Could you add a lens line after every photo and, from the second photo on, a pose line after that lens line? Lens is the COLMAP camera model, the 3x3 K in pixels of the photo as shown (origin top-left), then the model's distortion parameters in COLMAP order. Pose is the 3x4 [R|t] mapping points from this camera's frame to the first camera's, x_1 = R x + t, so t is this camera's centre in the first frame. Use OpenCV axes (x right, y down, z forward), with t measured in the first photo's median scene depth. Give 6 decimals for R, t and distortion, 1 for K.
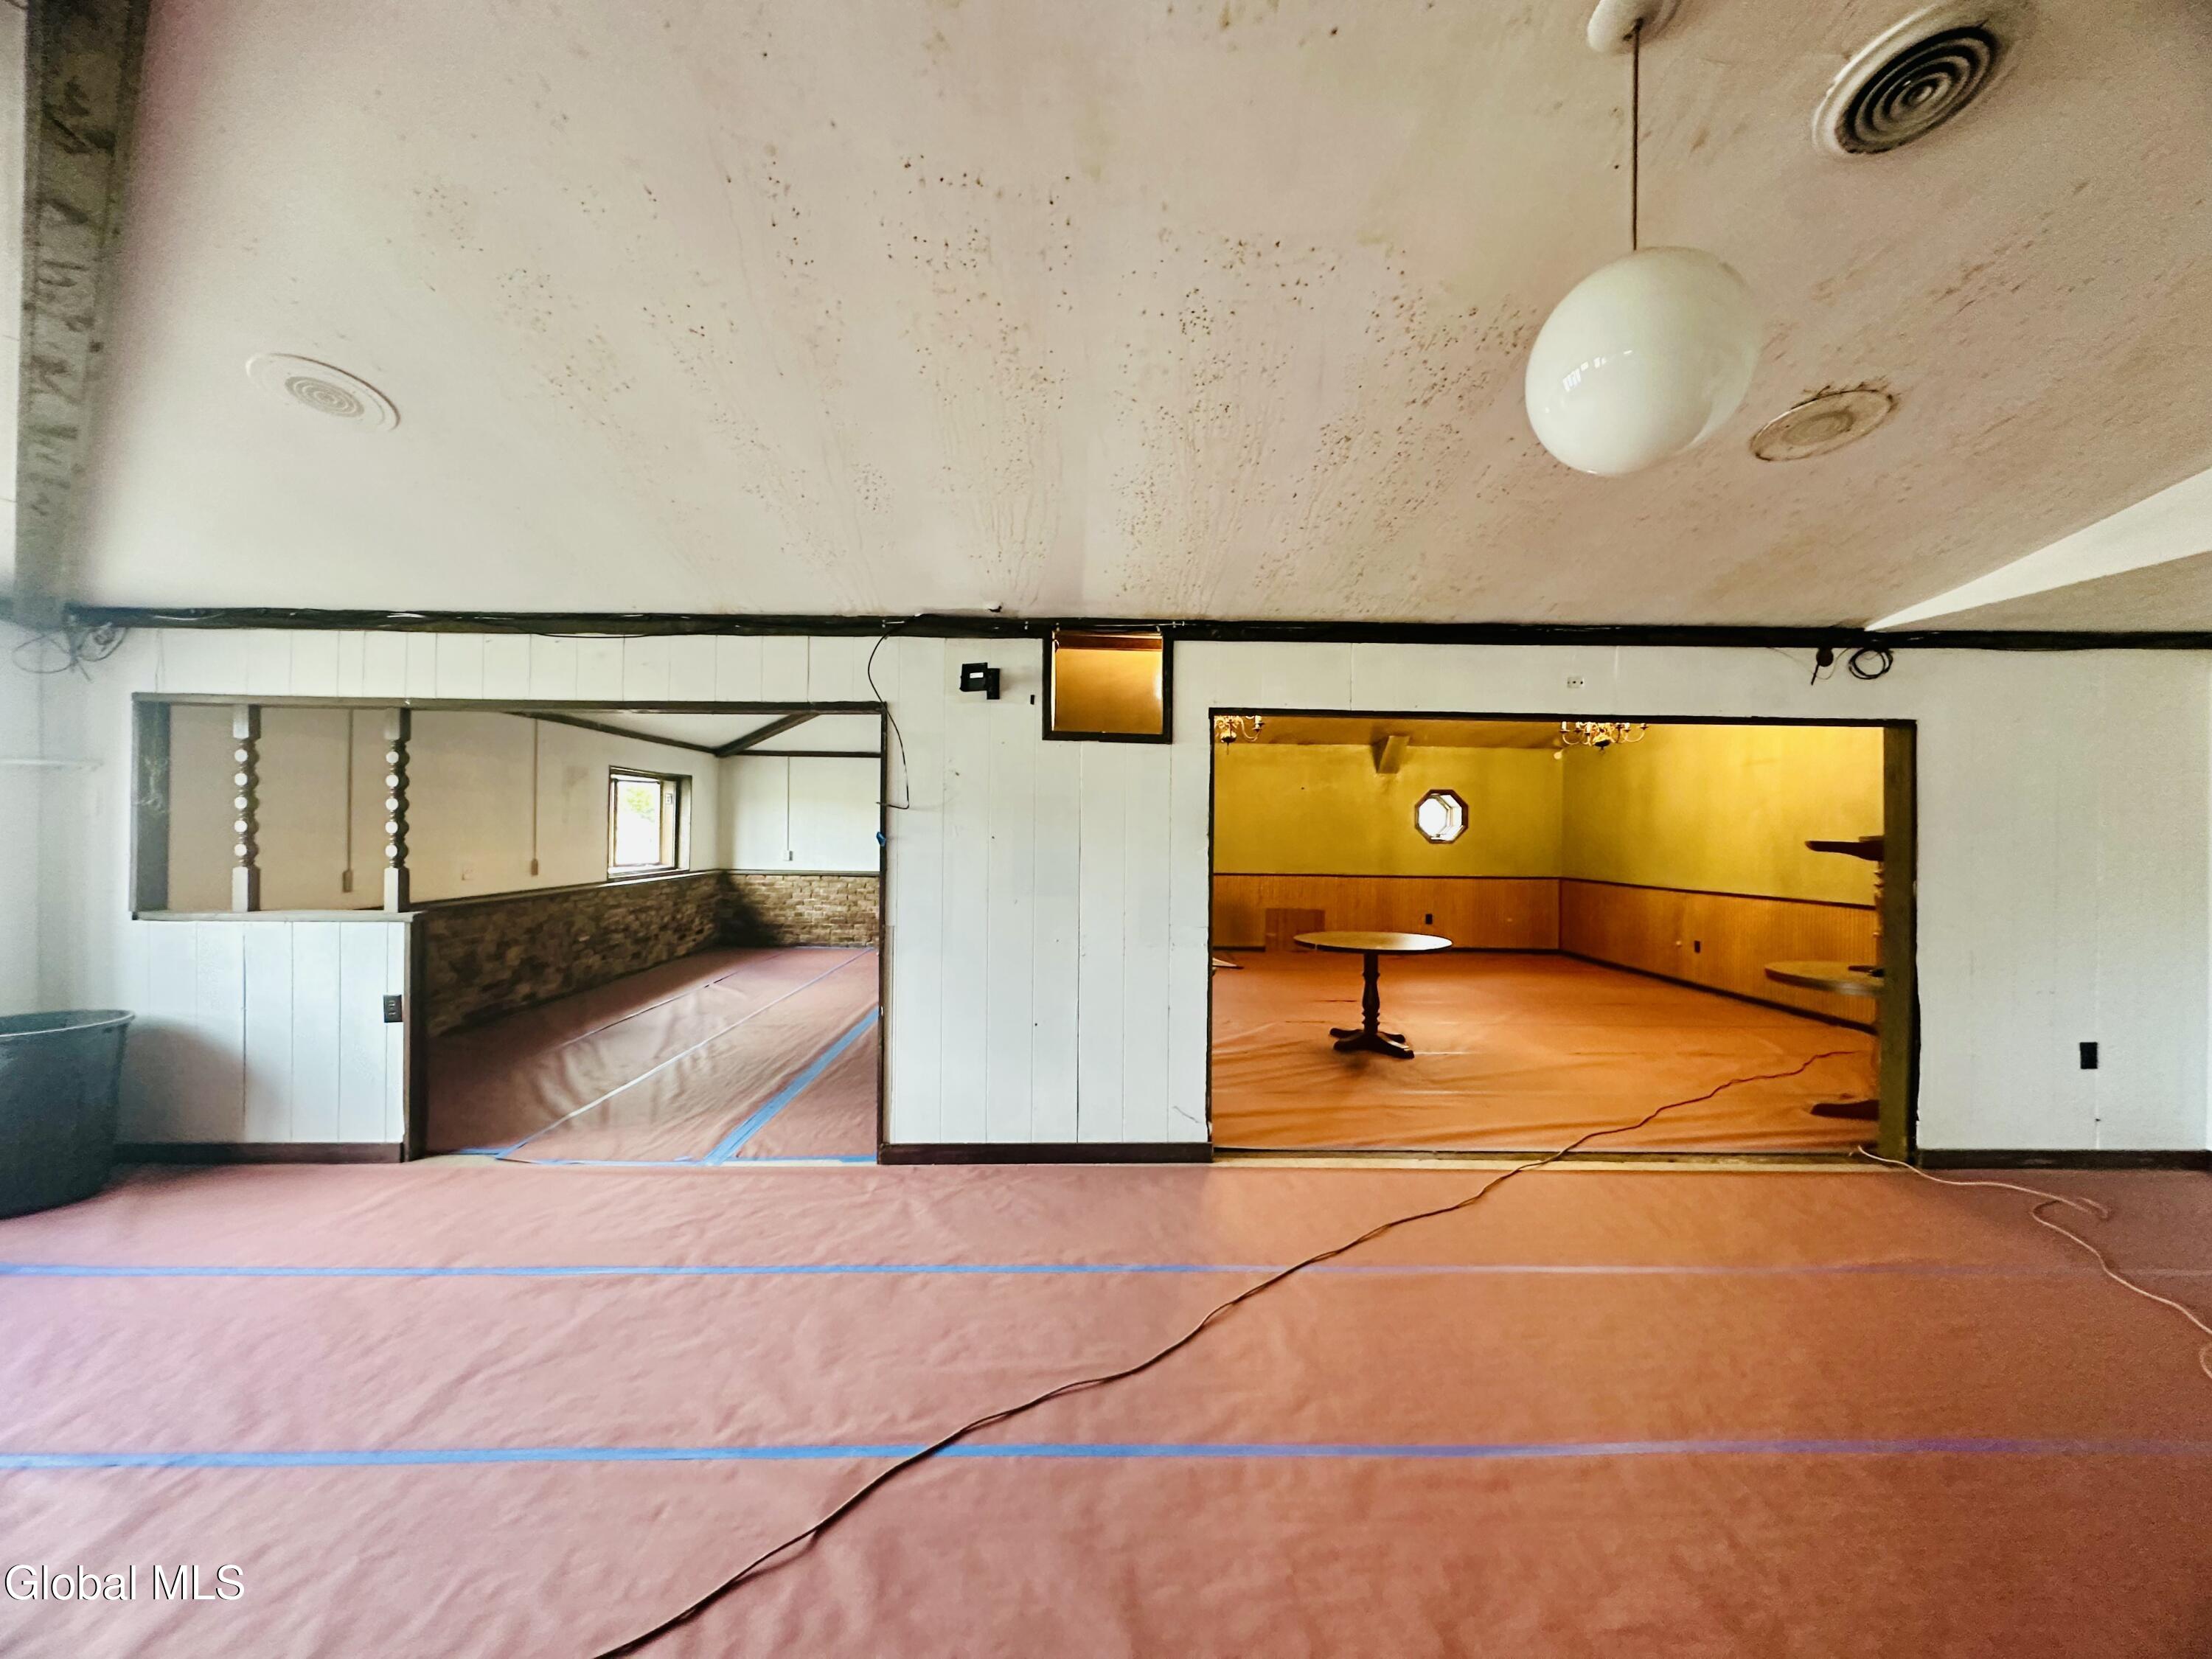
lens RADIAL K [[880.2, 0, 1105.0], [0, 880.2, 826.8], [0, 0, 1]] dist [-0.006106, 0.002055]
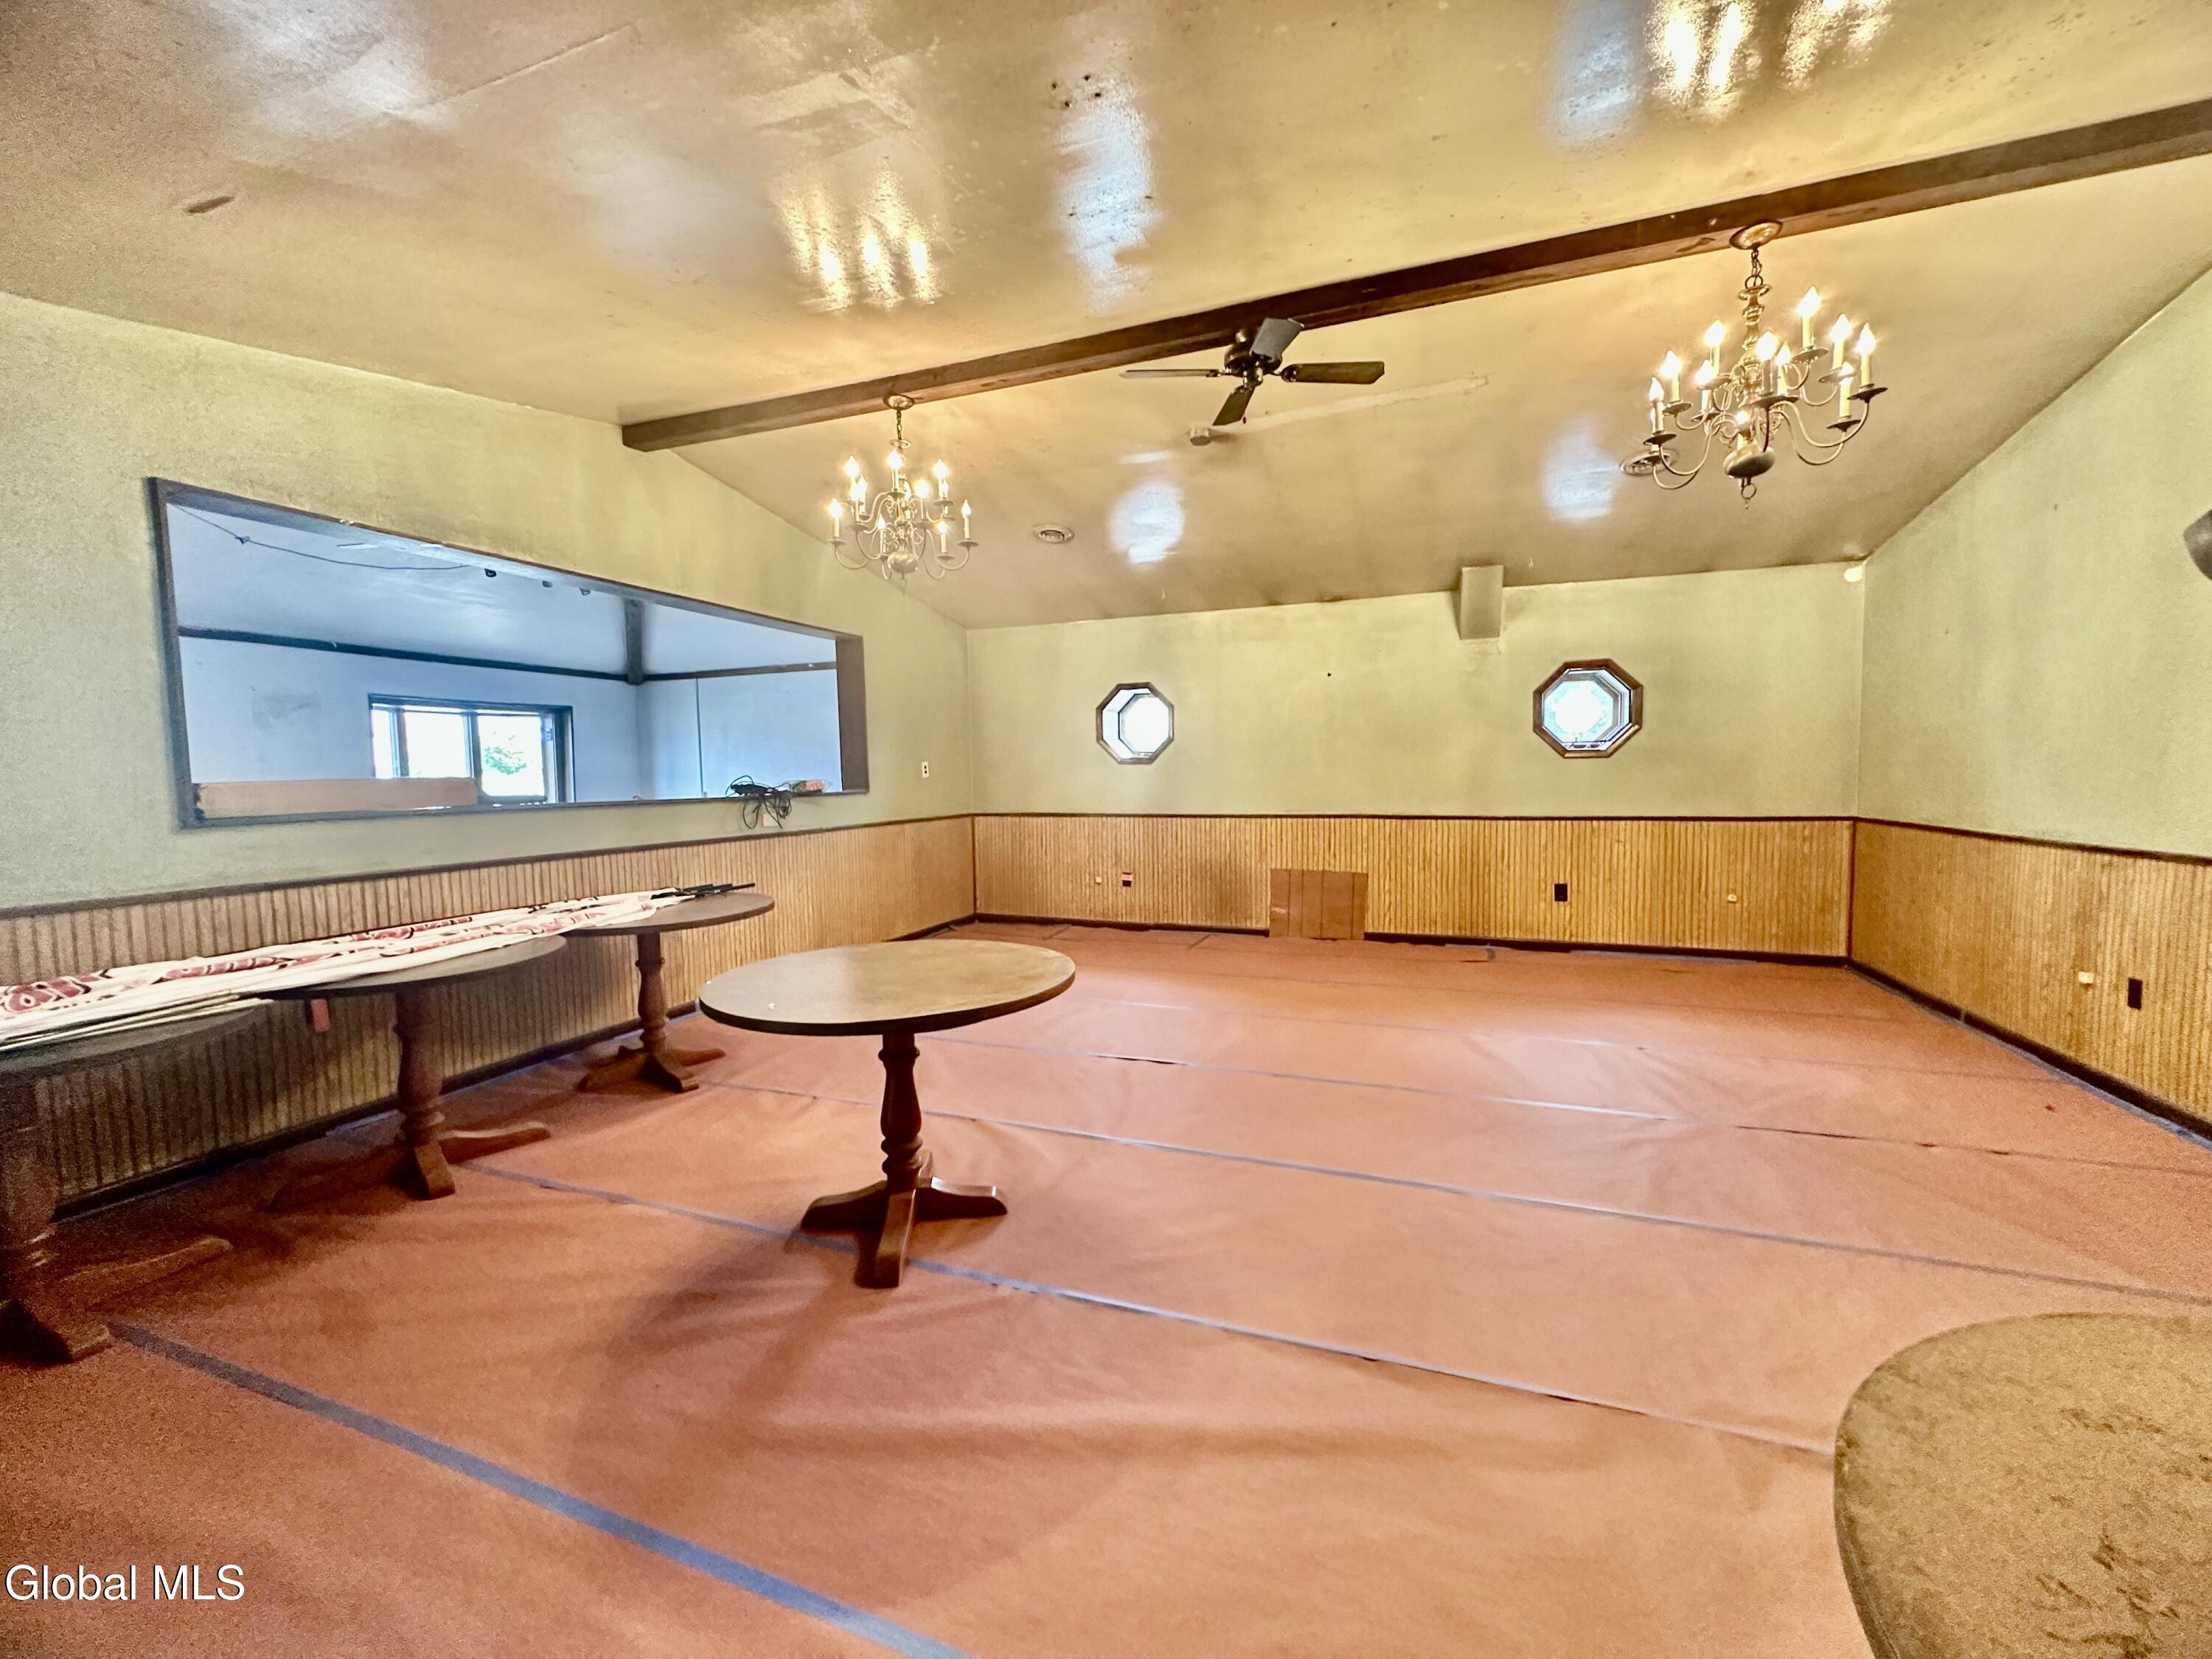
lens RADIAL K [[880.2, 0, 1105.0], [0, 880.2, 826.8], [0, 0, 1]] dist [-0.006106, 0.002055]
pose [[0.926570, -0.003398, -0.376108, 0.311833], [0.027908, 0.997824, 0.059737, 0.020699], [0.375086, -0.065847, 0.924648, 0.370992]]
